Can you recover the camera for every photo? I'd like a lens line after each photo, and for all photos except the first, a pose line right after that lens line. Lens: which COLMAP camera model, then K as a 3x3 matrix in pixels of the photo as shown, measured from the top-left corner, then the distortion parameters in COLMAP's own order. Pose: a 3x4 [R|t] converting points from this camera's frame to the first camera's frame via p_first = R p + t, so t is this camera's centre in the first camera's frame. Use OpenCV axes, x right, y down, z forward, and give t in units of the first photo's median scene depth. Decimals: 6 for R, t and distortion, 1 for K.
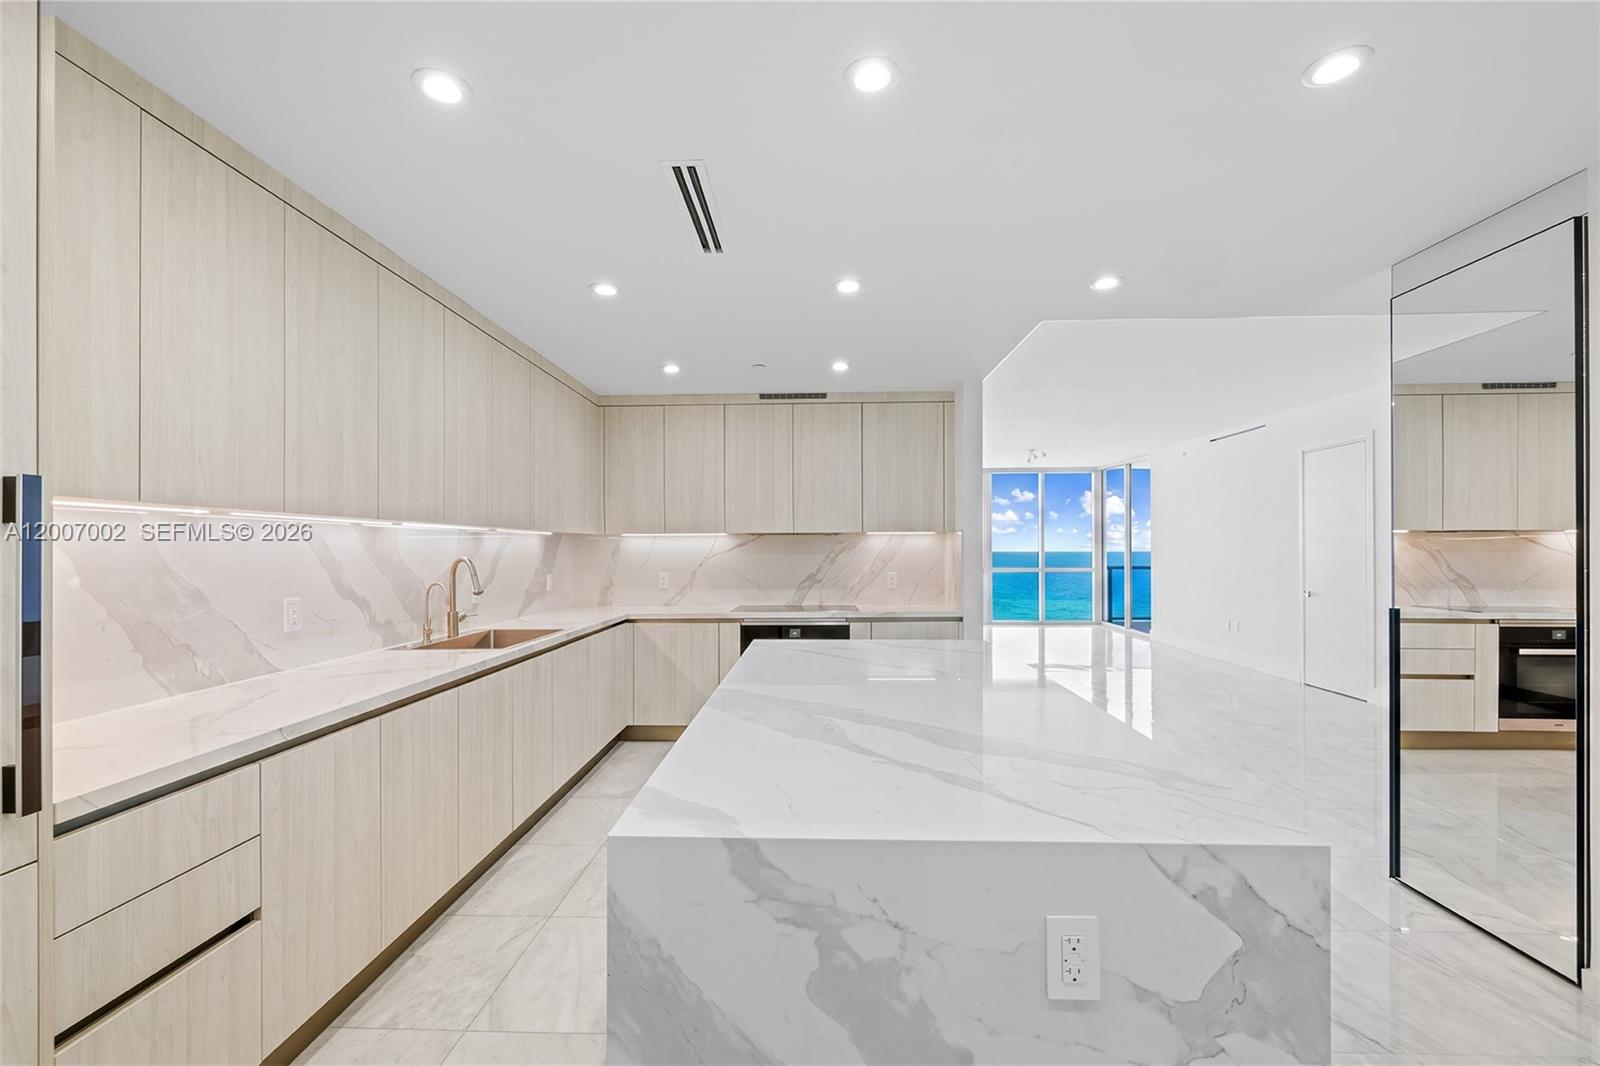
lens RADIAL K [[669.5, 0, 791.6], [0, 669.5, 548.2], [0, 0, 1]] dist [0.036432, -0.011608]
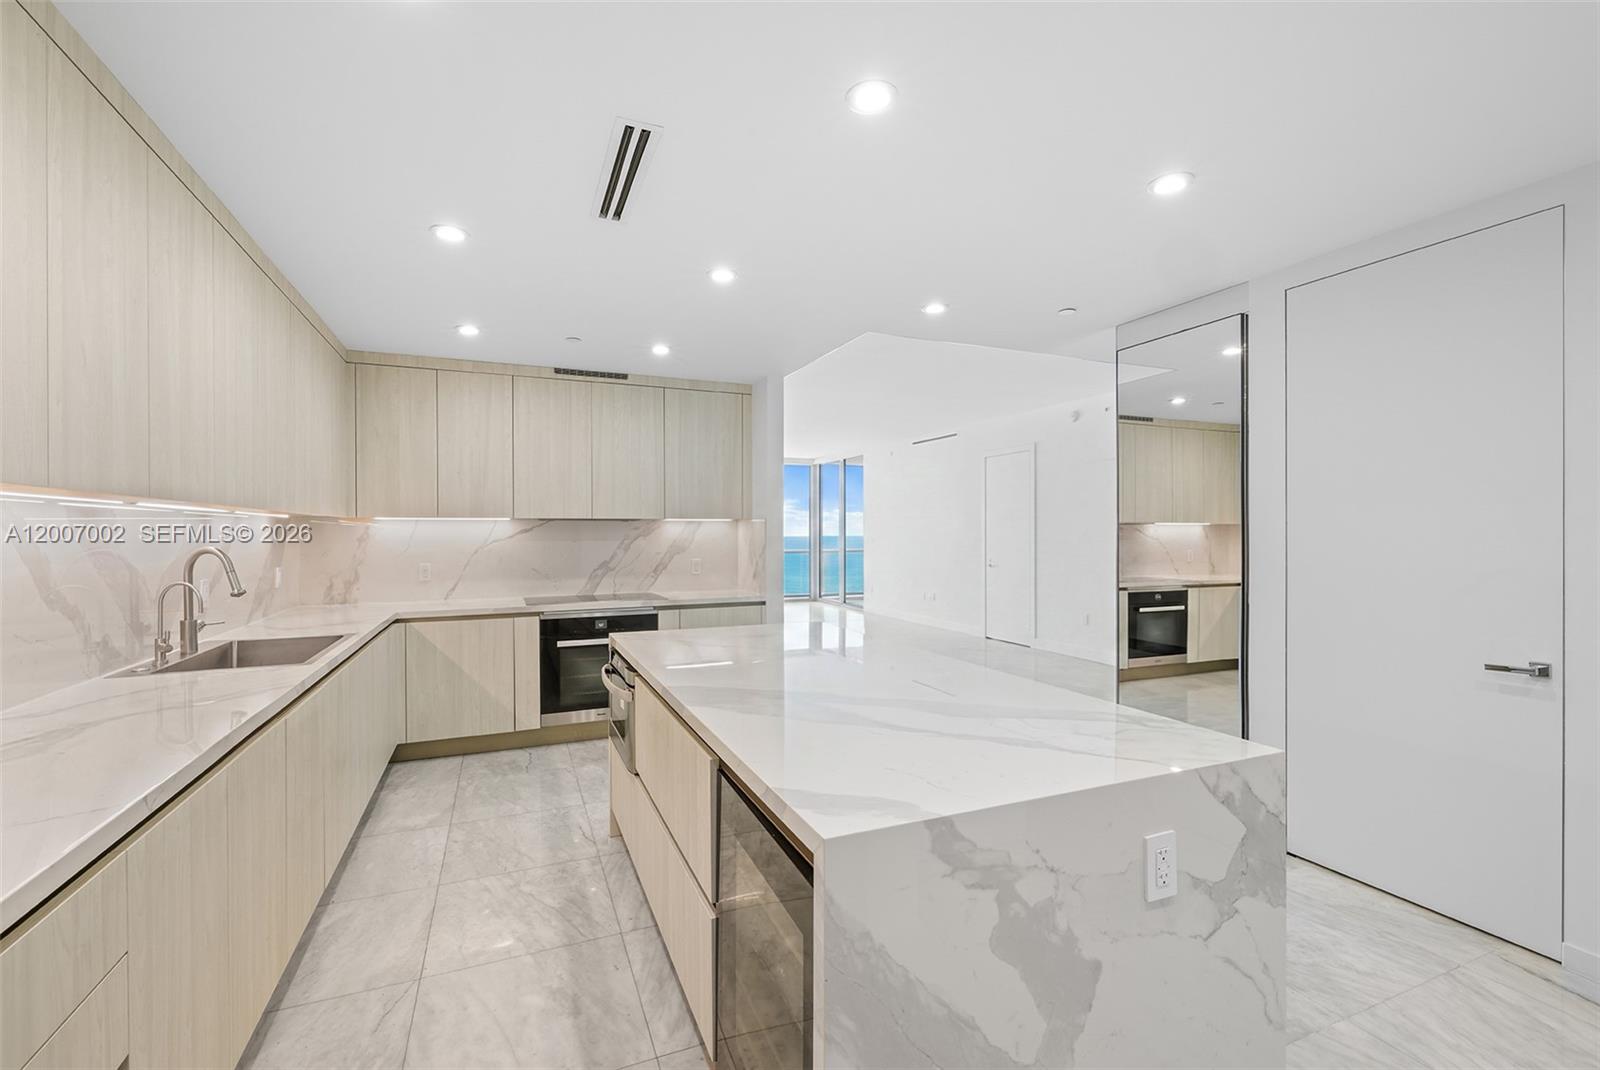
lens RADIAL K [[669.5, 0, 777.9], [0, 669.5, 536.4], [0, 0, 1]] dist [0.036432, -0.011608]
pose [[0.910303, 0.000179, 0.413943, -0.251651], [-0.002425, 0.999985, 0.004900, -0.005405], [-0.413936, -0.005464, 0.910290, 0.047950]]
